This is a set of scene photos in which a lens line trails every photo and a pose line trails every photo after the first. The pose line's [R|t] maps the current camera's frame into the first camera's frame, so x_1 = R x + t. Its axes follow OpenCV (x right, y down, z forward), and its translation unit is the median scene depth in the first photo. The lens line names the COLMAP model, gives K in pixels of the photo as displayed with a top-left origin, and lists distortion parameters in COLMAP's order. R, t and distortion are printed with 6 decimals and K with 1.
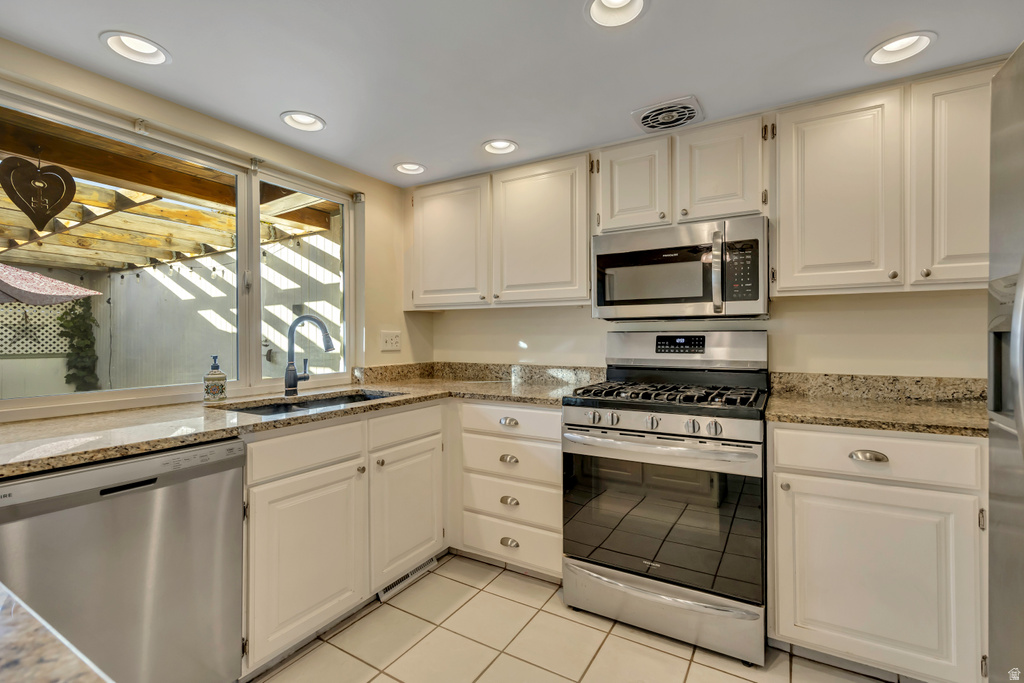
lens RADIAL K [[459.8, 0, 511.5], [0, 459.8, 339.5], [0, 0, 1]] dist [0.000218, 0.000156]
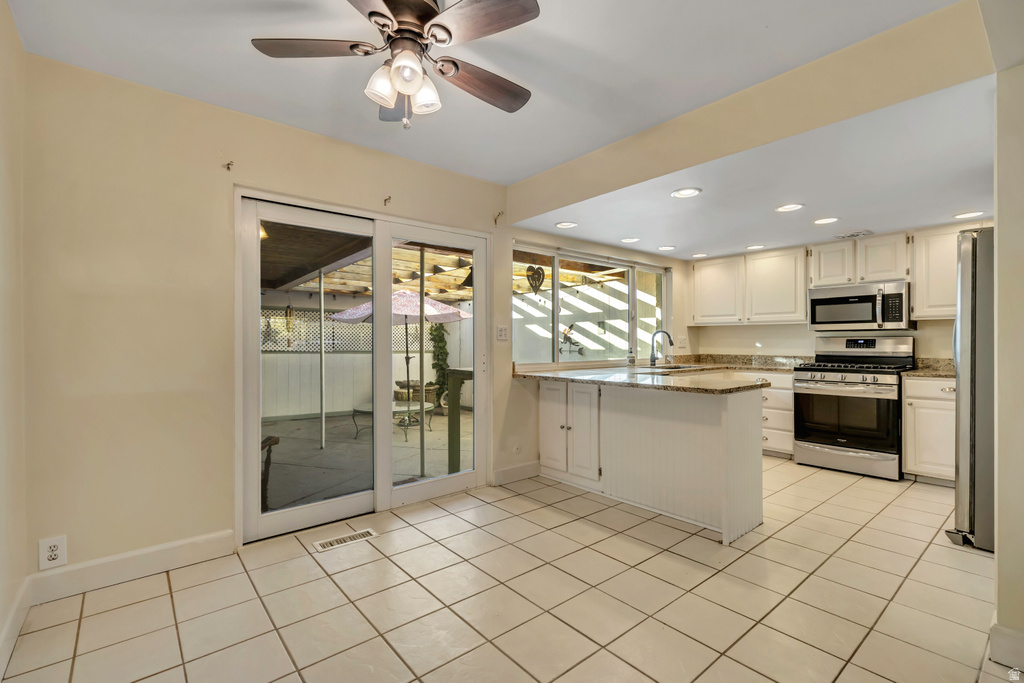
lens RADIAL K [[459.8, 0, 509.8], [0, 459.8, 344.7], [0, 0, 1]] dist [0.000218, 0.000156]
pose [[0.940381, 0.001145, -0.340120, -0.365581], [-0.000348, 0.999997, 0.002405, 0.011718], [0.340122, -0.002143, 0.940379, -1.331233]]
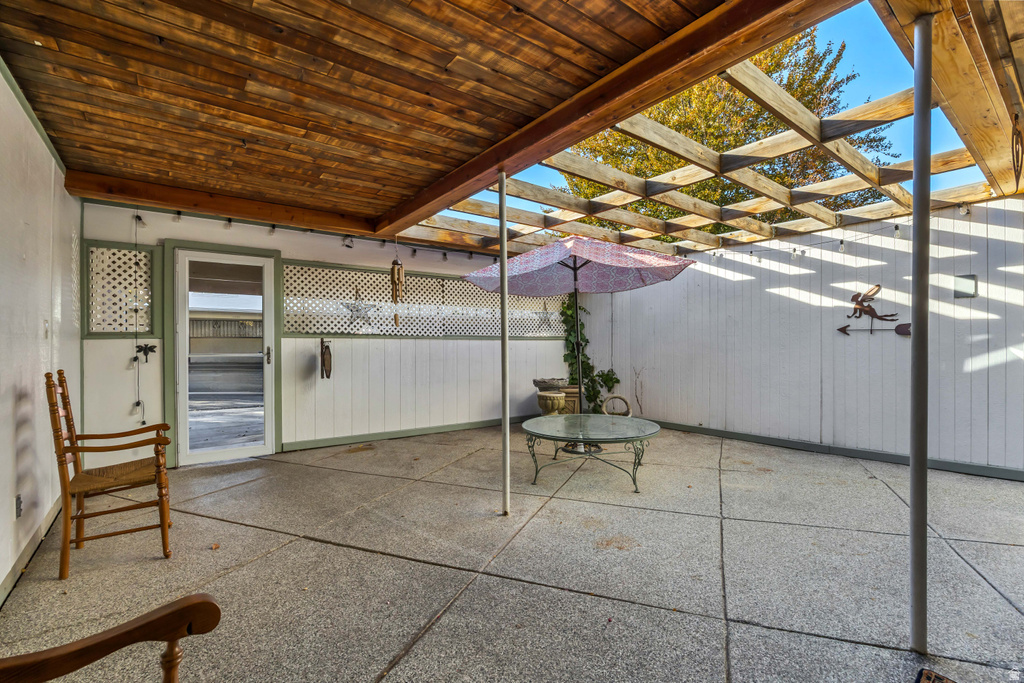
lens RADIAL K [[453.3, 0, 518.2], [0, 453.3, 340.8], [0, 0, 1]] dist [-0.001683, -0.000213]
pose [[0.932173, -0.002688, -0.362004, -1.802838], [0.006188, 0.999945, 0.008509, 0.083475], [0.361962, -0.010172, 0.932138, -0.393215]]
